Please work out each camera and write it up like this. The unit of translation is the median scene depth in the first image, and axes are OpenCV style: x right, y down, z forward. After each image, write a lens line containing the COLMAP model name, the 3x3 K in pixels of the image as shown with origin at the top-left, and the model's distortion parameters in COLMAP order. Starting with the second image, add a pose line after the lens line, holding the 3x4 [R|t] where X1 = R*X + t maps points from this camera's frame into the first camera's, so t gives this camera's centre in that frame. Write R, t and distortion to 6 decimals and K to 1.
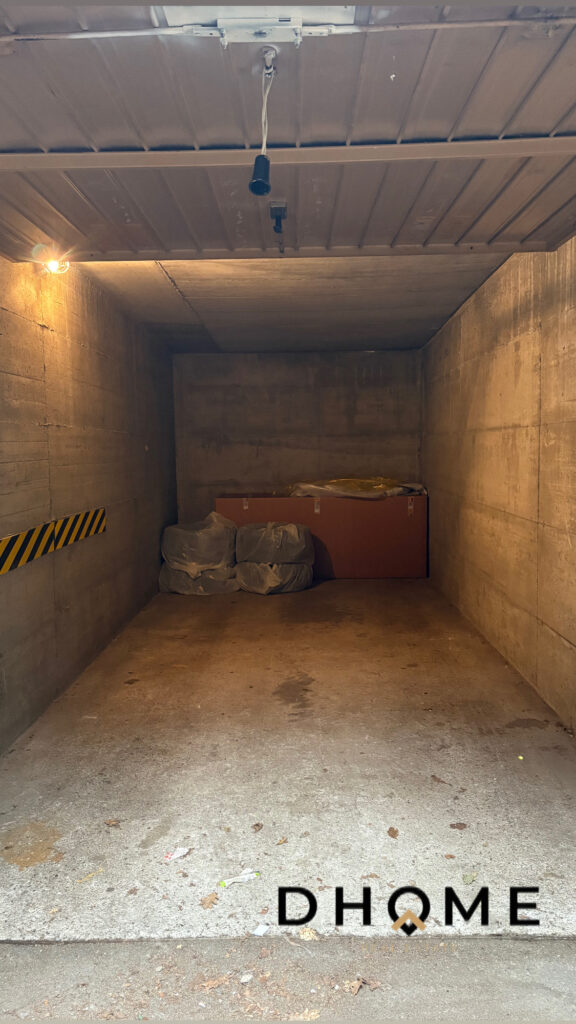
lens RADIAL K [[767.0, 0, 271.5], [0, 767.0, 513.6], [0, 0, 1]] dist [0.034049, -0.035772]
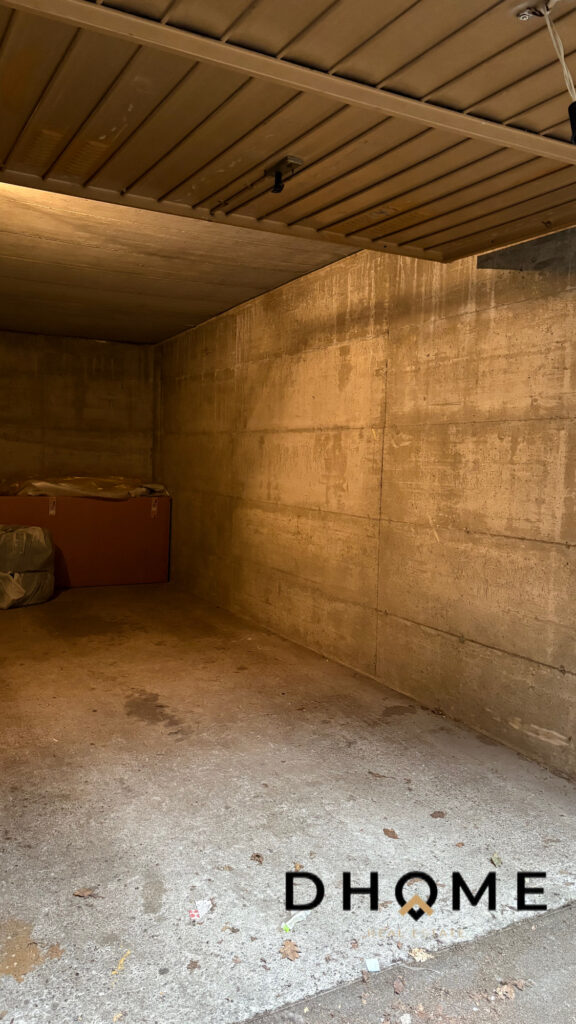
lens RADIAL K [[779.4, 0, 275.9], [0, 779.4, 515.6], [0, 0, 1]] dist [0.064408, -0.079237]
pose [[0.871052, 0.004475, 0.491170, -0.287191], [-0.000430, 0.999965, -0.008347, 0.014545], [-0.491191, 0.007059, 0.871024, 0.131853]]
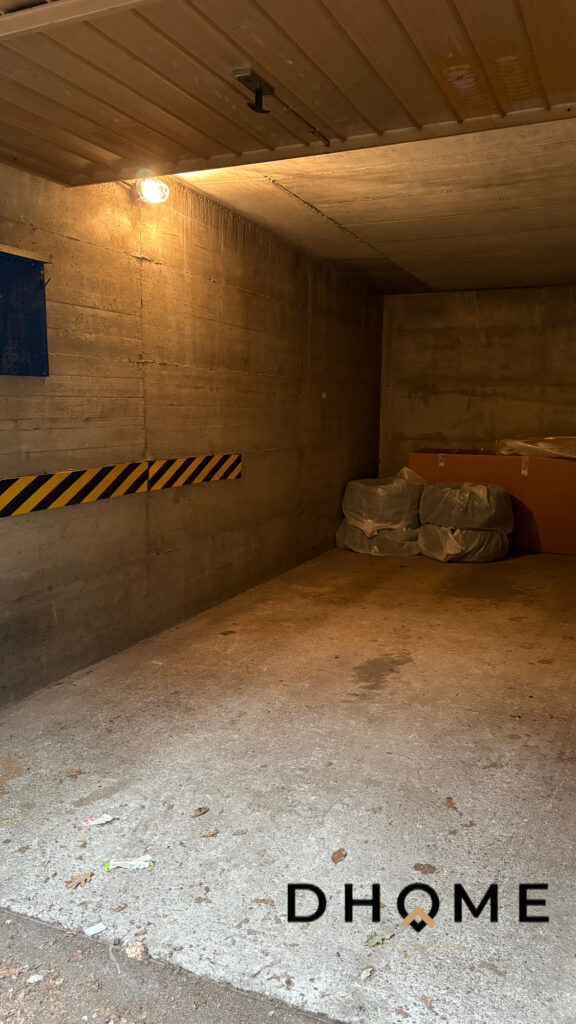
lens RADIAL K [[767.0, 0, 271.5], [0, 767.0, 513.6], [0, 0, 1]] dist [0.034049, -0.035772]
pose [[0.919904, 0.074441, -0.385014, 0.238747], [-0.053945, 0.996505, 0.063780, 0.005287], [0.388416, -0.037902, 0.920704, 0.152779]]
